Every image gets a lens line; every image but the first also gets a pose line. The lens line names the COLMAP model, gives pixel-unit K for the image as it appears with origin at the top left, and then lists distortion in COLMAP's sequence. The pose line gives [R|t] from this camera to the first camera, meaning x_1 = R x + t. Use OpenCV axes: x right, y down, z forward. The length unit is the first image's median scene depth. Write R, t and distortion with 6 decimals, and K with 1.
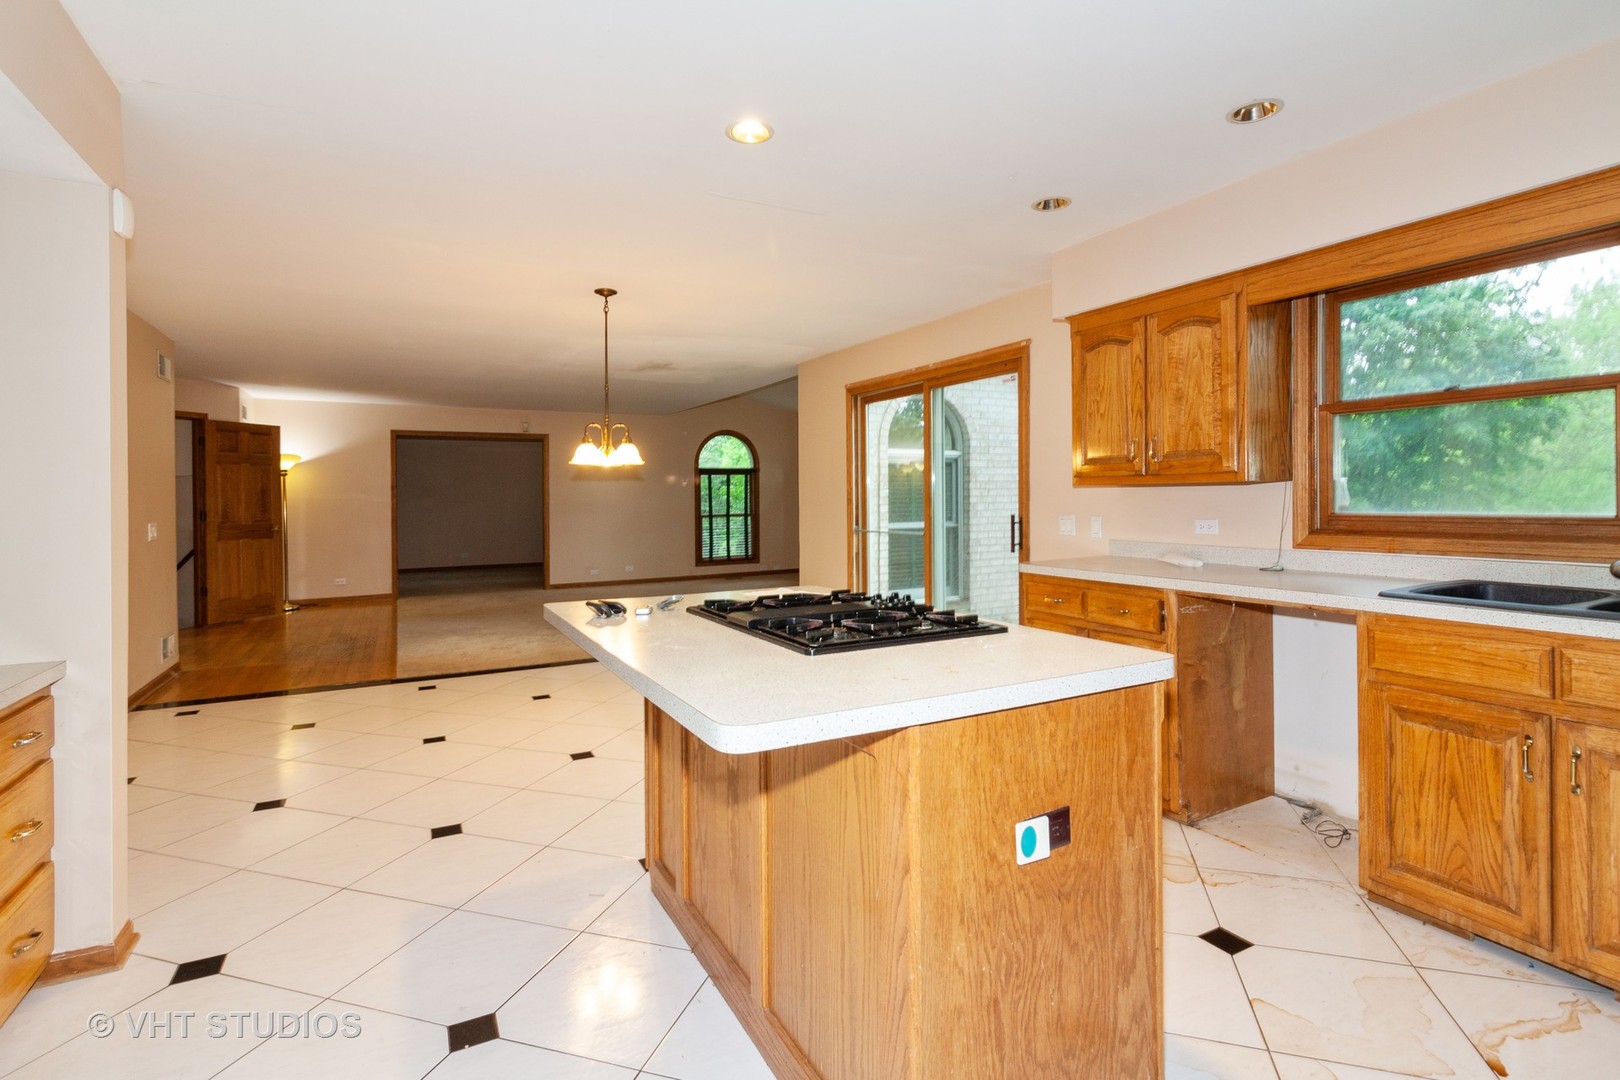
lens RADIAL K [[751.5, 0, 813.8], [0, 751.5, 500.1], [0, 0, 1]] dist [0.002322, 0.000237]
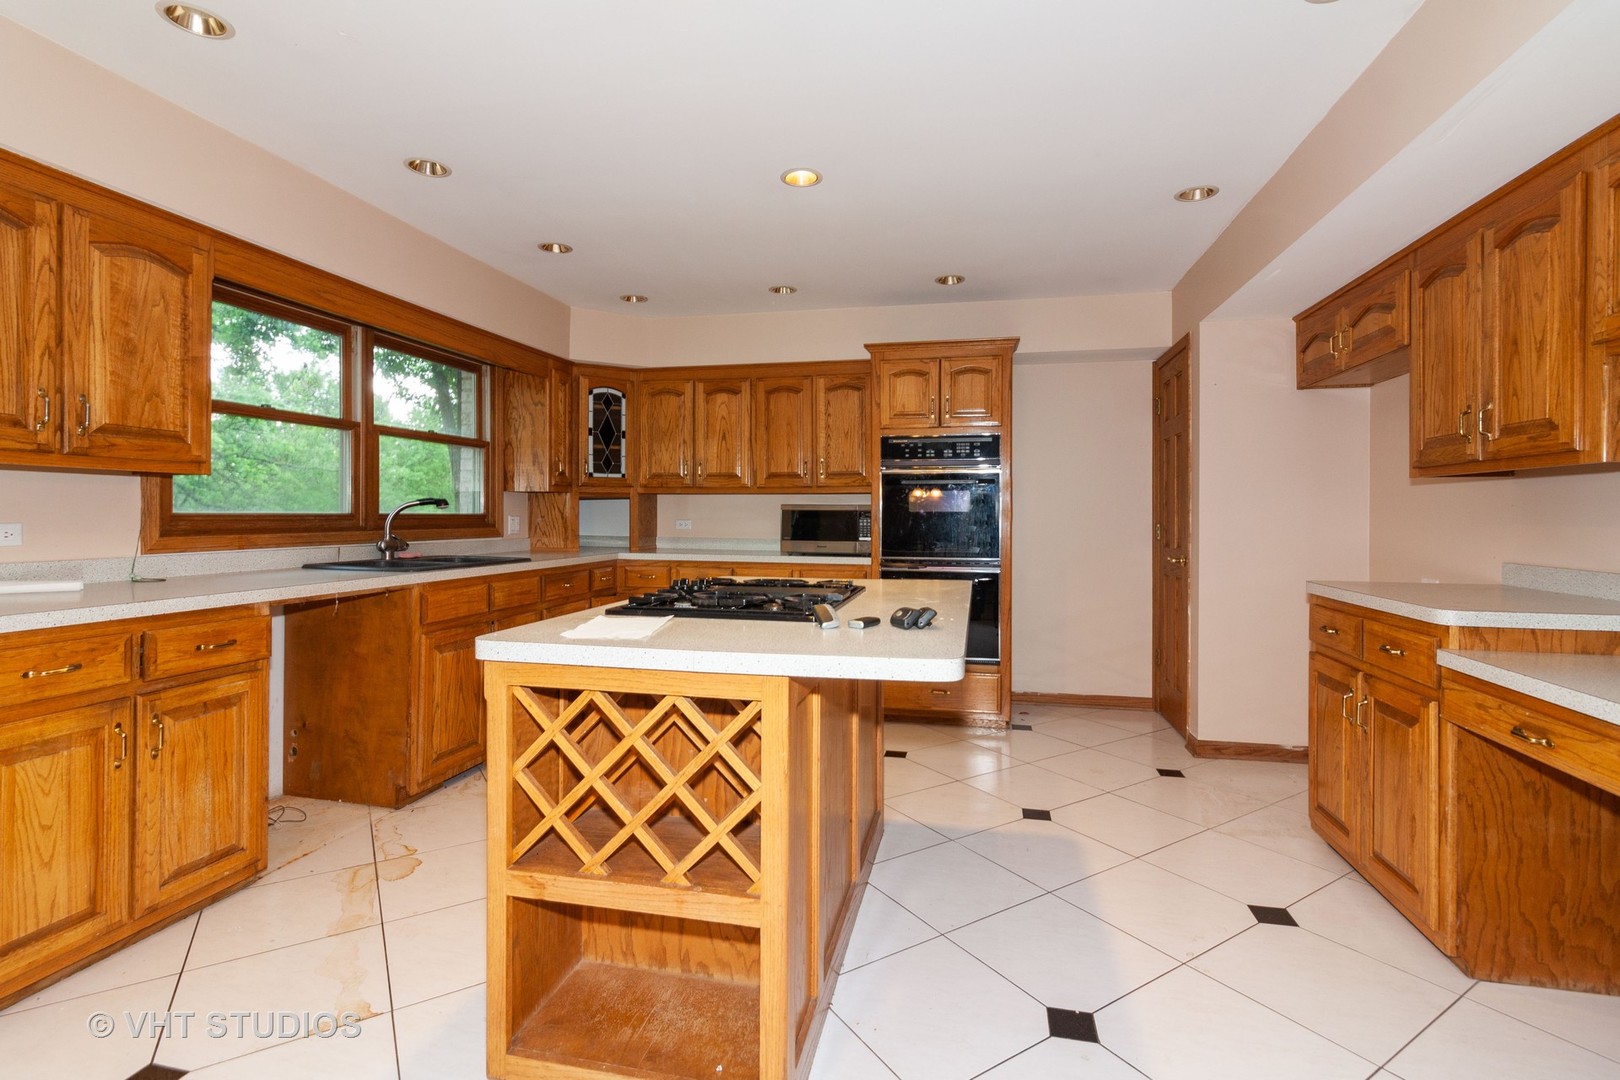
lens RADIAL K [[751.5, 0, 810.2], [0, 751.5, 525.0], [0, 0, 1]] dist [0.002322, 0.000237]
pose [[-0.750238, -0.007061, 0.661130, -0.491584], [-0.000890, 0.999953, 0.009670, 0.022206], [-0.661167, 0.006666, -0.750209, 1.146232]]
